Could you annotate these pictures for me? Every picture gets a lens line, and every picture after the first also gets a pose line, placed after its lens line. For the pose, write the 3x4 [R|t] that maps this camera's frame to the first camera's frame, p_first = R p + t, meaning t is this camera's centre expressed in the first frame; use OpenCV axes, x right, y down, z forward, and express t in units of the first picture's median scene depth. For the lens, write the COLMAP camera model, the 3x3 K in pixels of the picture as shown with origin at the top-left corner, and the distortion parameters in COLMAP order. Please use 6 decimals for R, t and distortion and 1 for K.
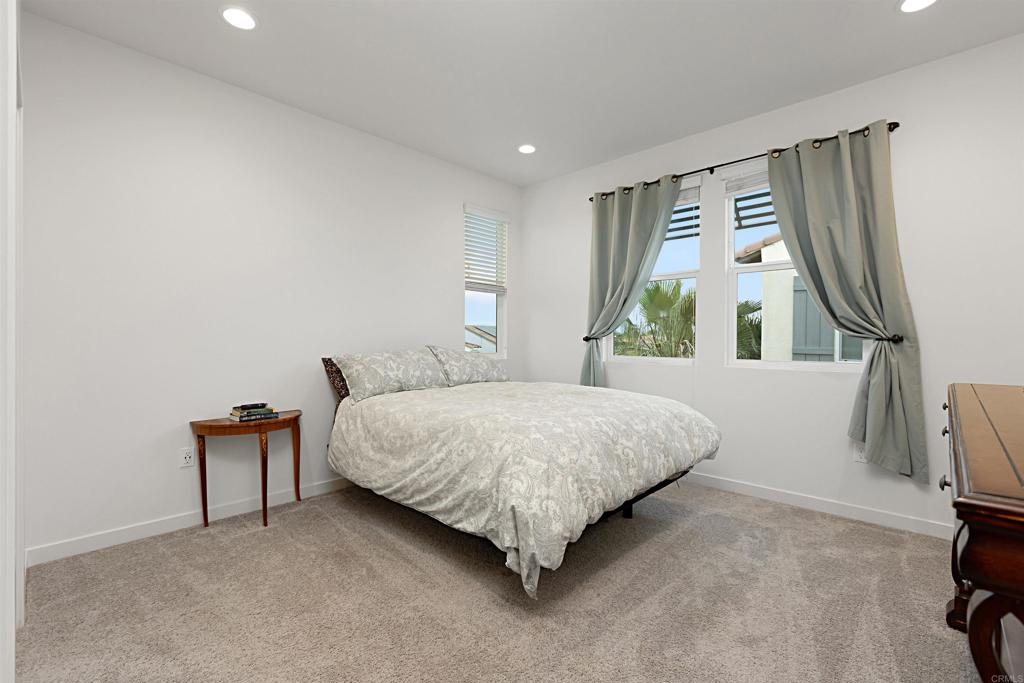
lens RADIAL K [[453.5, 0, 513.2], [0, 453.5, 327.9], [0, 0, 1]] dist [0.018474, 0.000120]
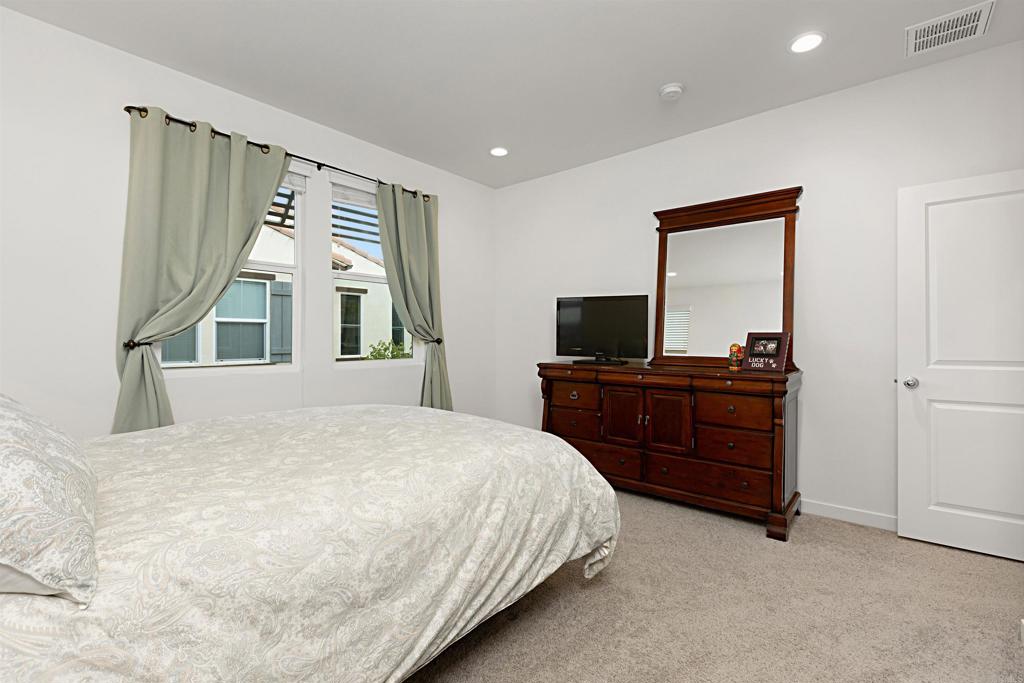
lens RADIAL K [[453.5, 0, 513.2], [0, 453.5, 327.9], [0, 0, 1]] dist [0.018474, 0.000120]
pose [[-0.066560, 0.019418, 0.997593, -0.723782], [-0.020615, 0.999570, -0.020832, 0.006805], [-0.997569, -0.021952, -0.066131, 0.867336]]
